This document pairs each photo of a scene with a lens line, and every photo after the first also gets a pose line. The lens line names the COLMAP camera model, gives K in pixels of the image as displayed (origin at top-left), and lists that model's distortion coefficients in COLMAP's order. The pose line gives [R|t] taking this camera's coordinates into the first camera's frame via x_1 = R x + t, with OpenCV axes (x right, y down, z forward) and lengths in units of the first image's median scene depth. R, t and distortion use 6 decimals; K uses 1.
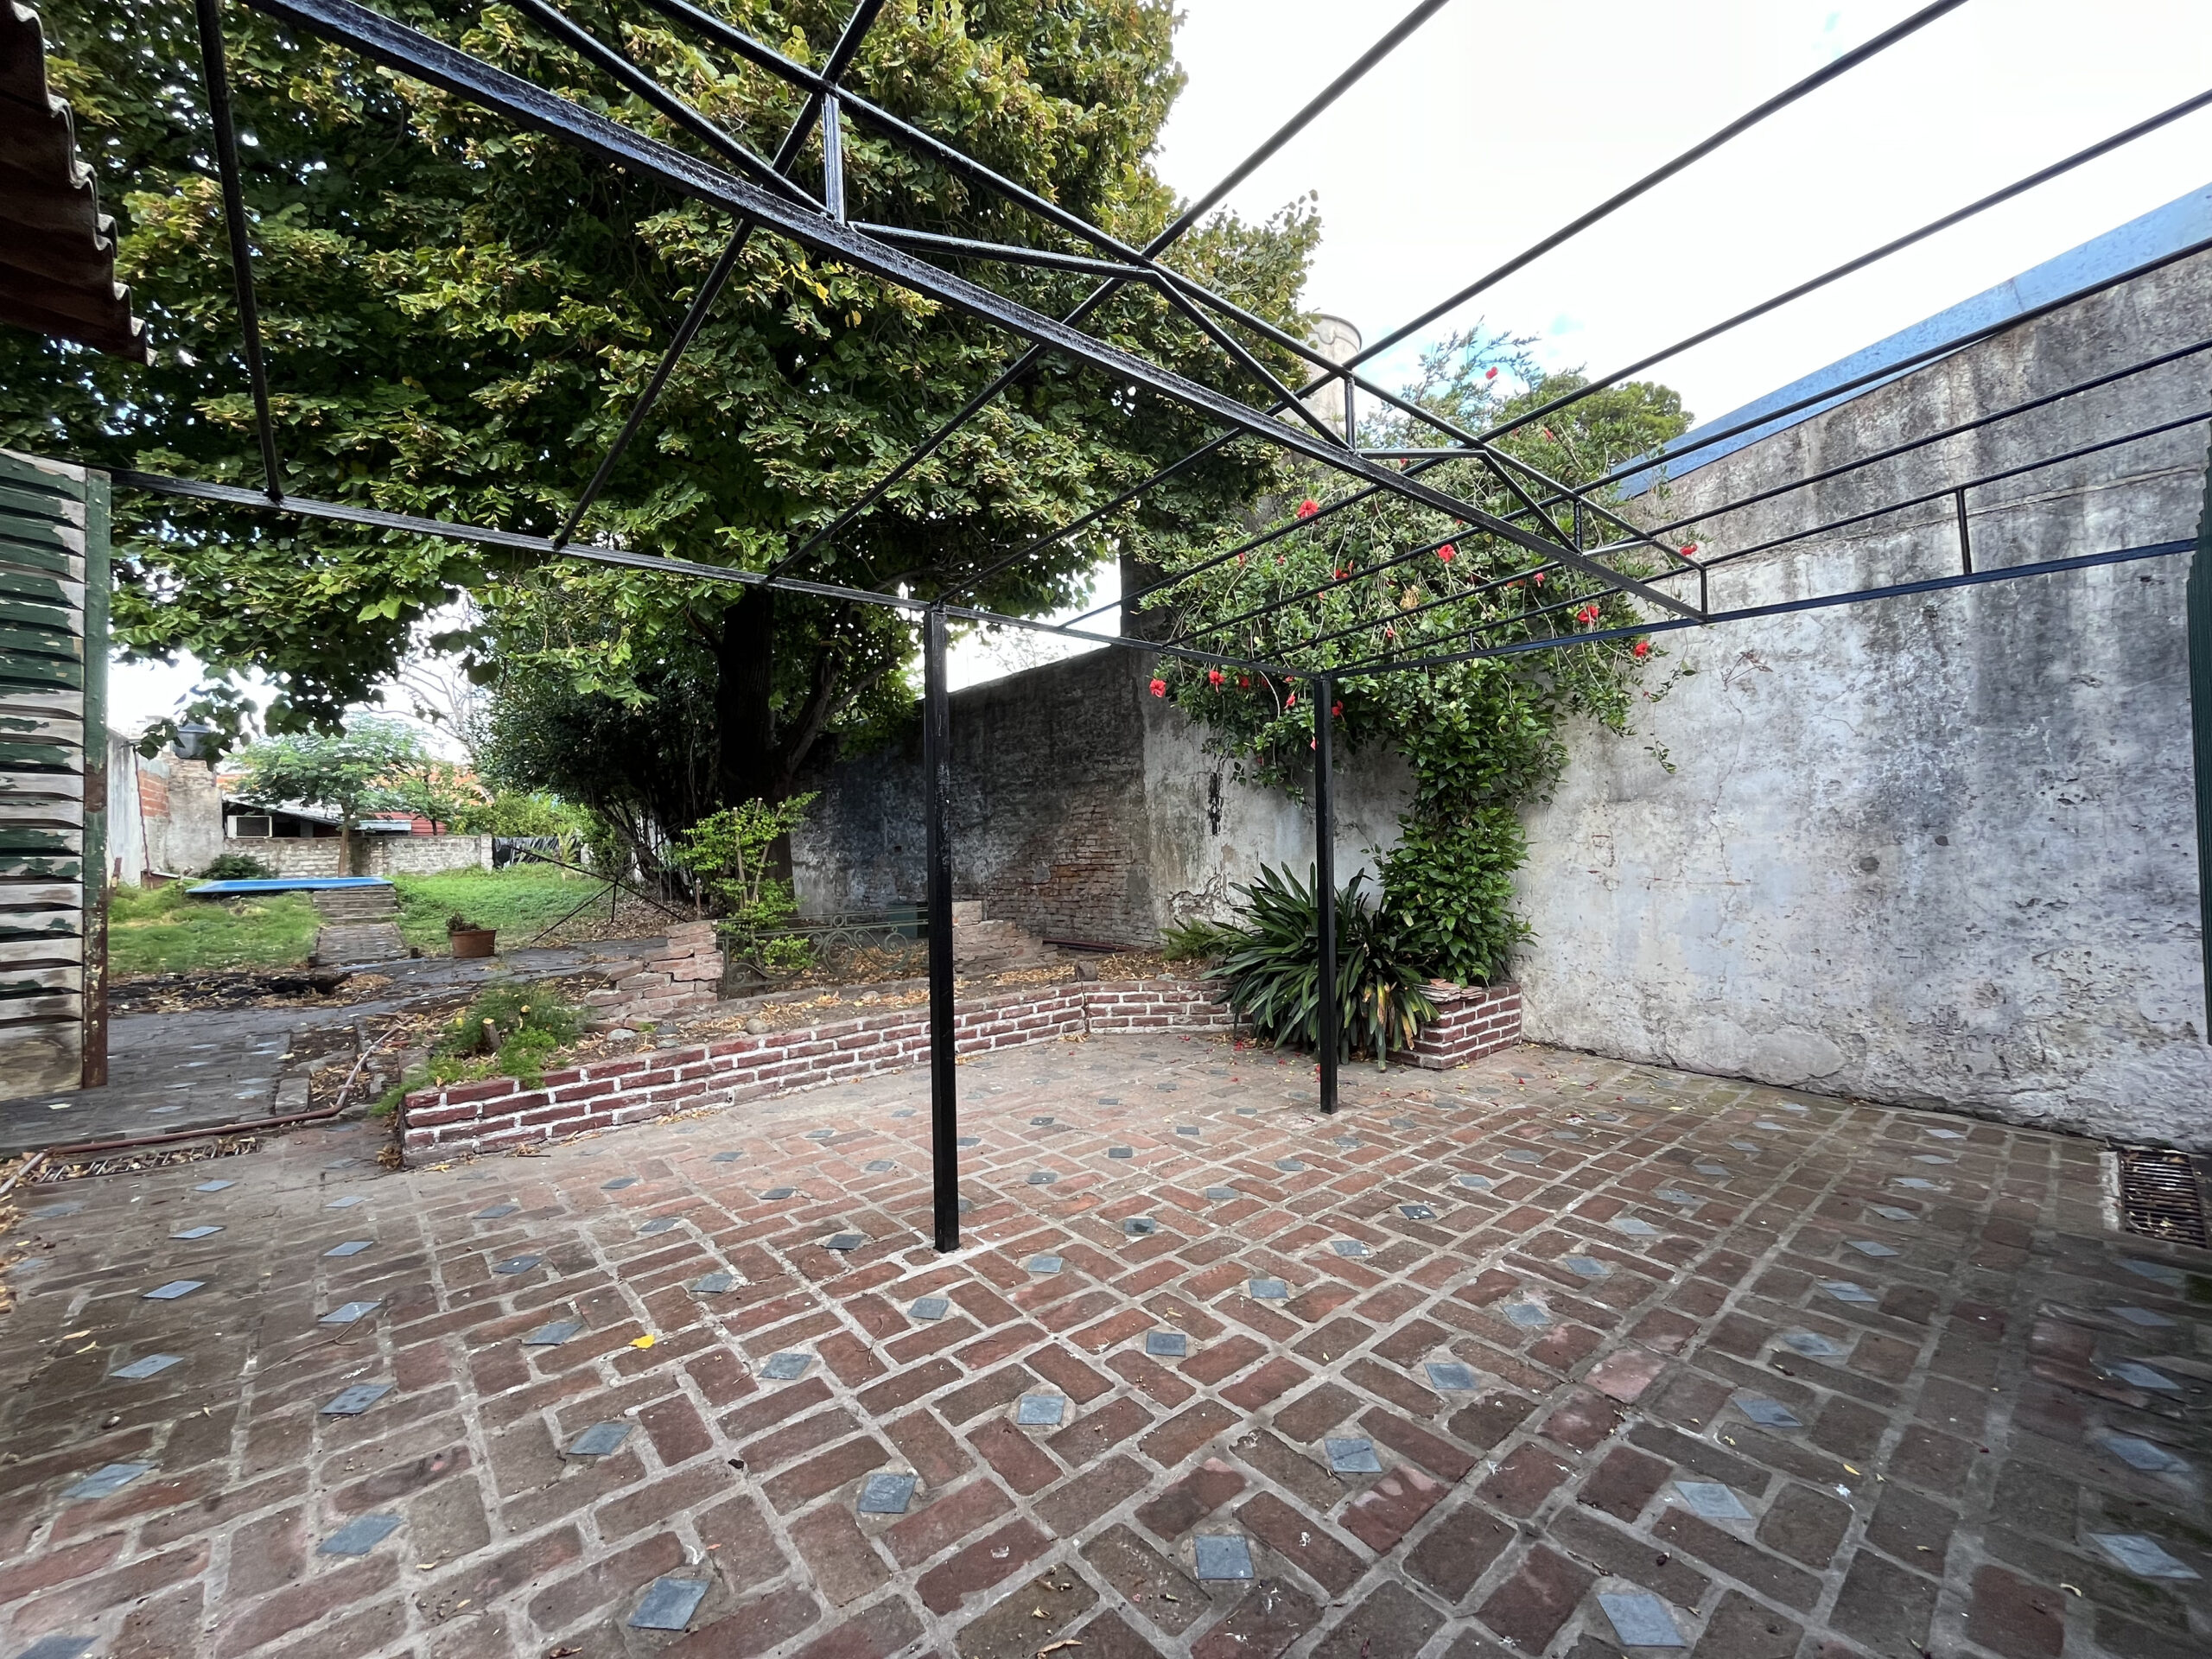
lens RADIAL K [[897.4, 0, 1097.4], [0, 897.4, 822.4], [0, 0, 1]] dist [-0.001247, -0.000658]
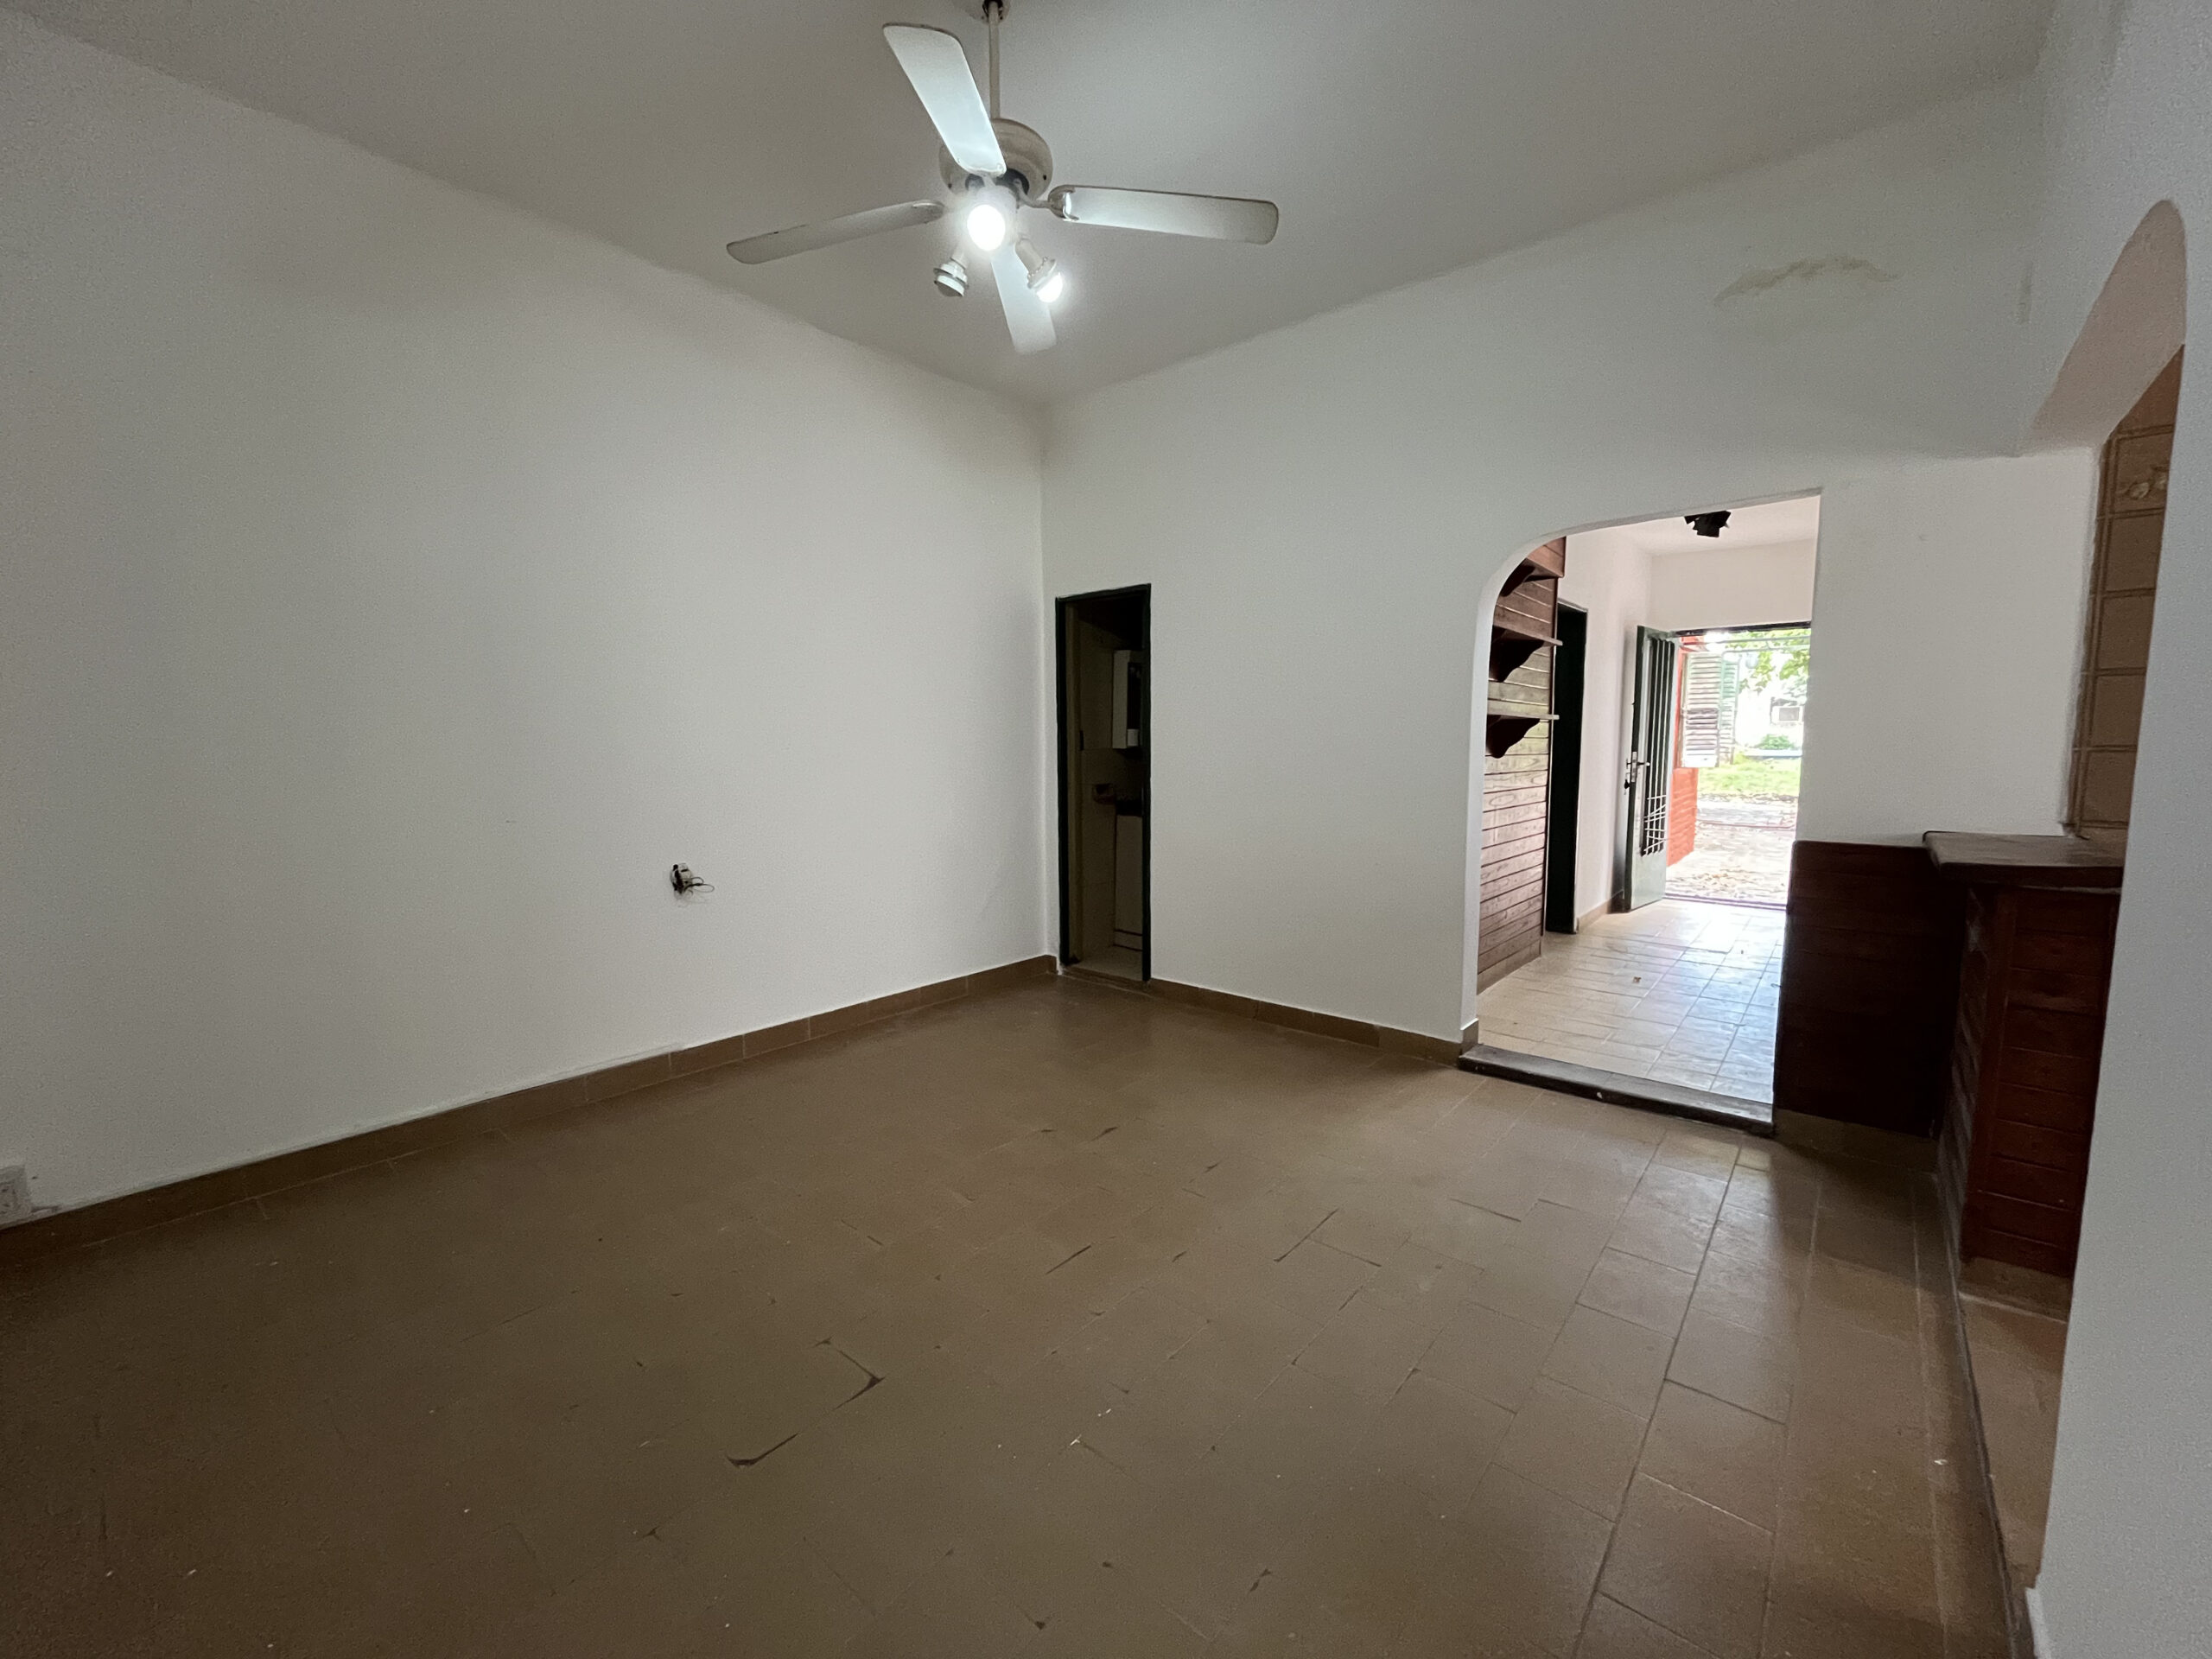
lens RADIAL K [[897.4, 0, 1094.4], [0, 897.4, 827.1], [0, 0, 1]] dist [-0.001247, -0.000658]
pose [[0.150448, 0.114720, -0.981939, 1.531596], [0.018462, 0.992745, 0.118811, -0.031503], [0.988445, -0.036004, 0.147239, -1.507939]]
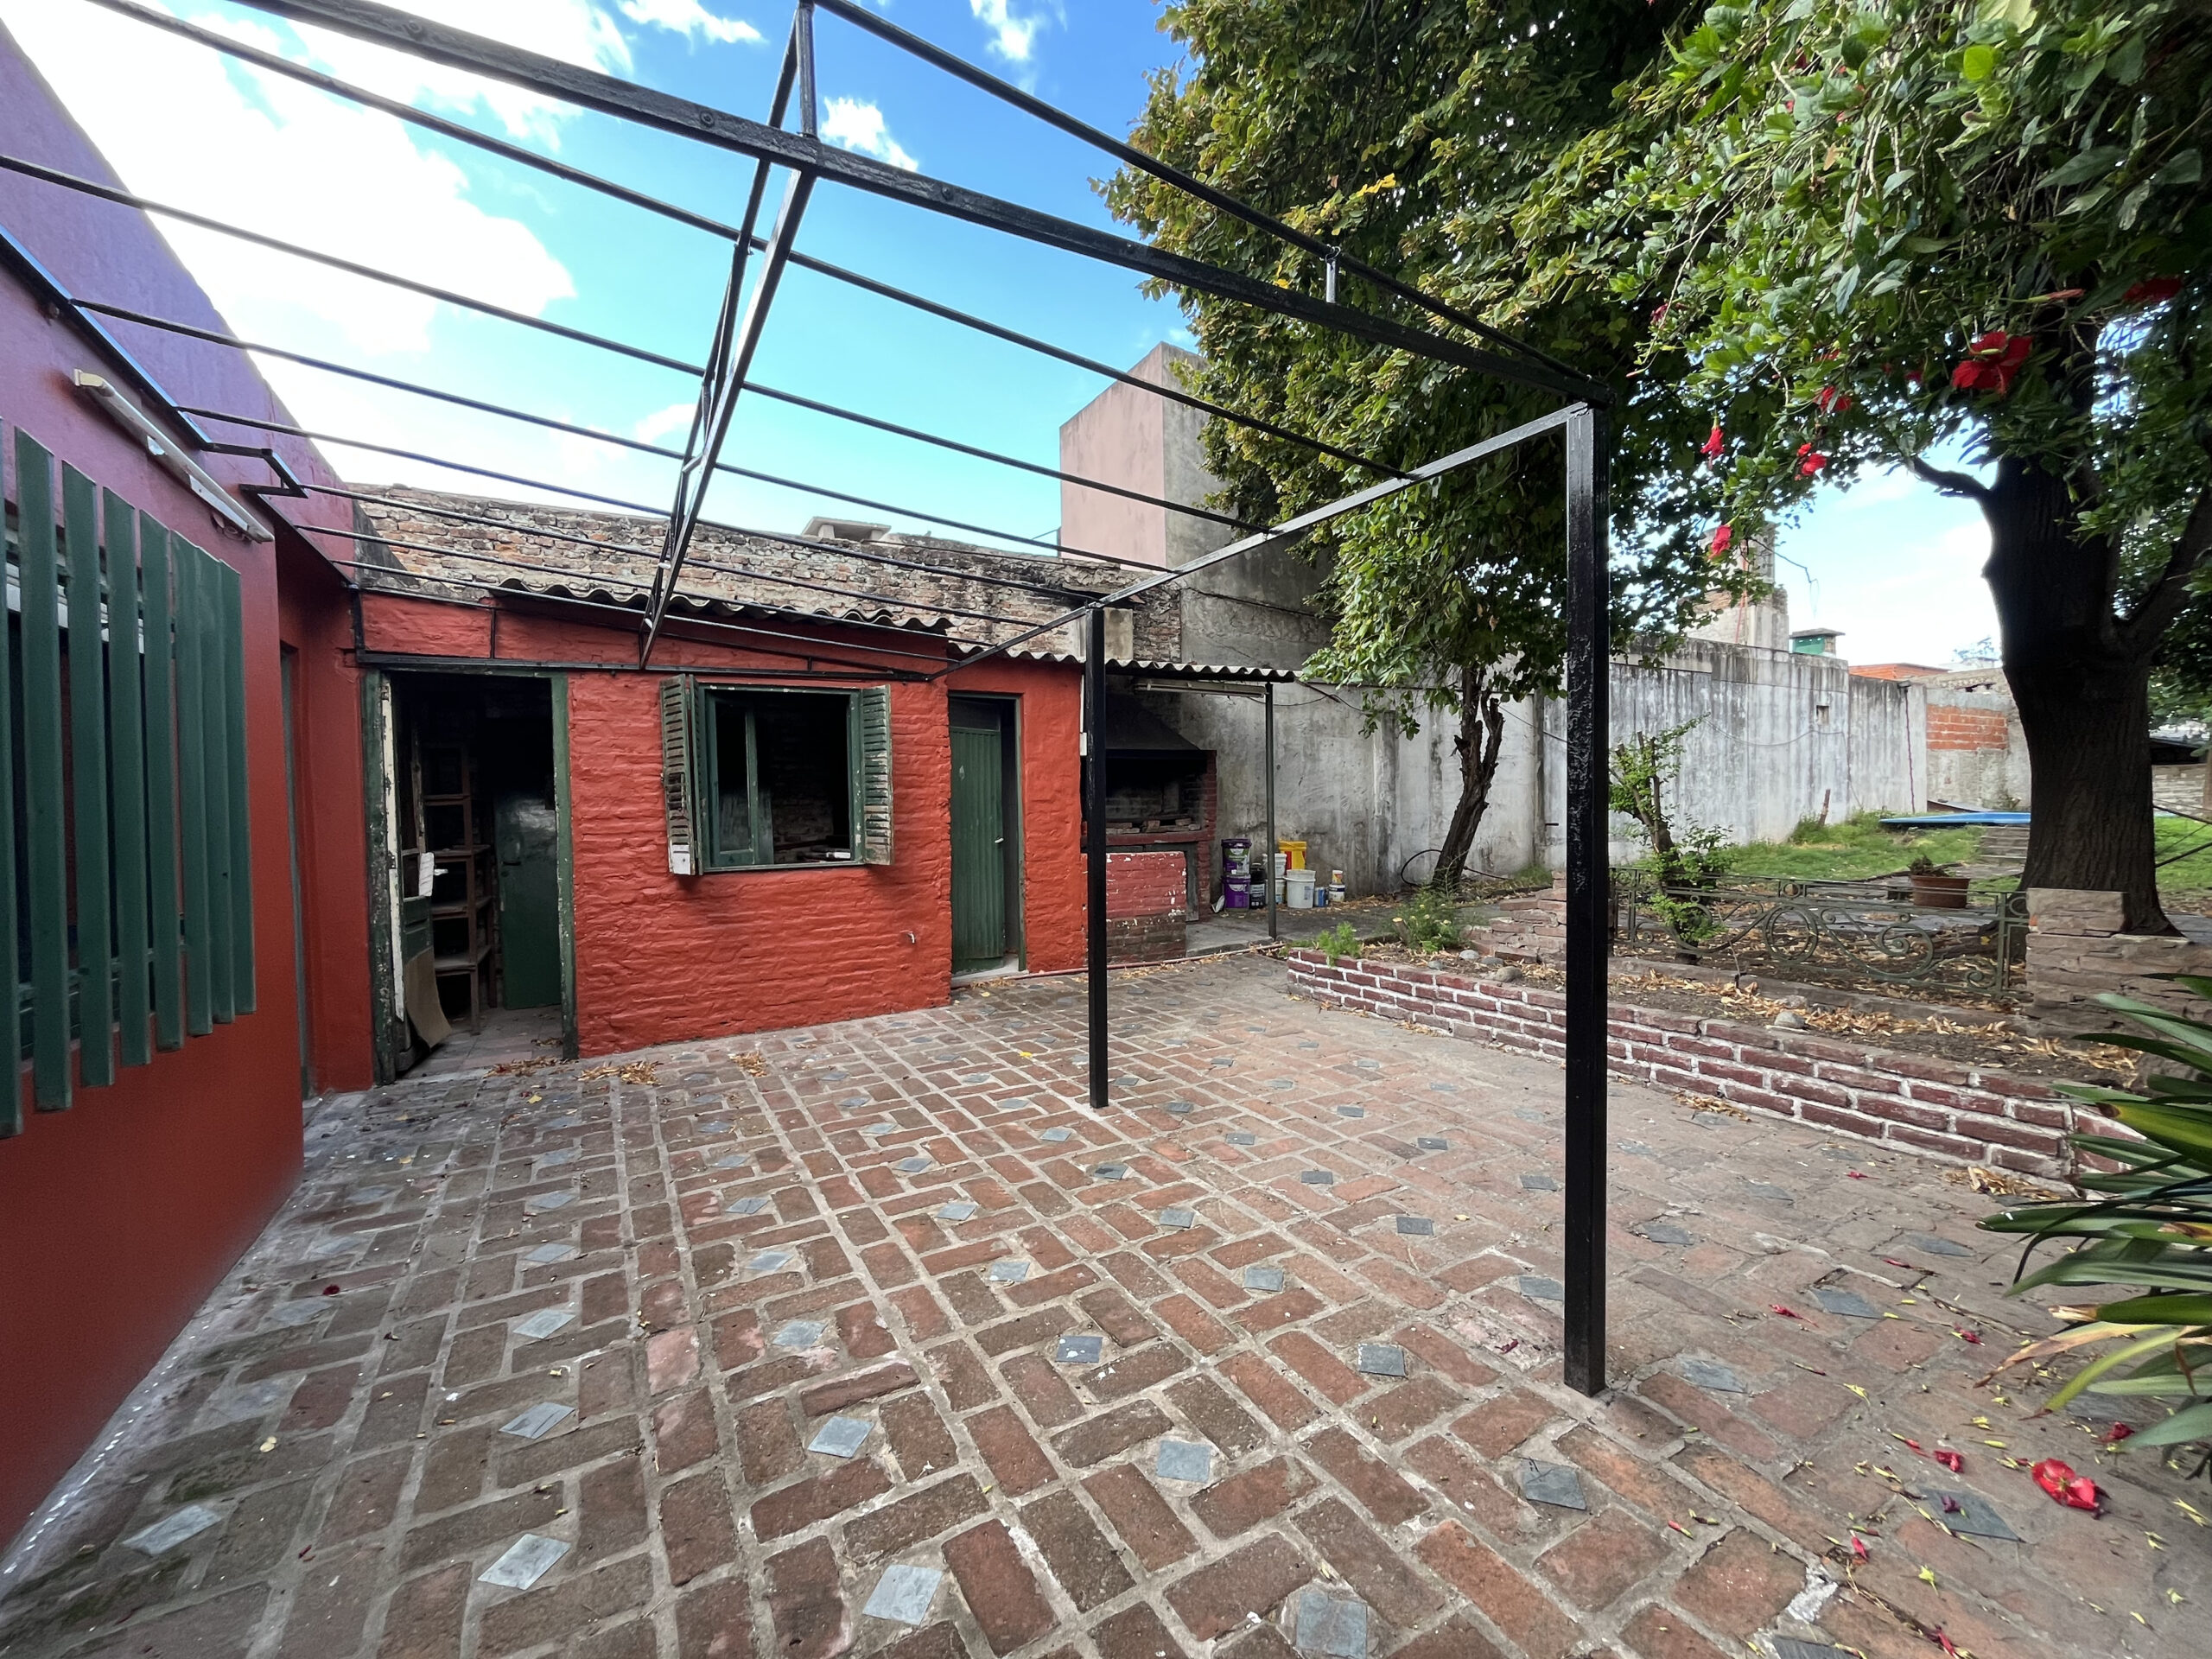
lens RADIAL K [[897.4, 0, 1103.4], [0, 897.4, 819.7], [0, 0, 1]] dist [-0.001247, -0.000658]
pose [[-0.188481, 0.038022, -0.981340, 0.781734], [0.038994, 0.998752, 0.031207, 0.014083], [0.981302, -0.032385, -0.189729, 0.908103]]
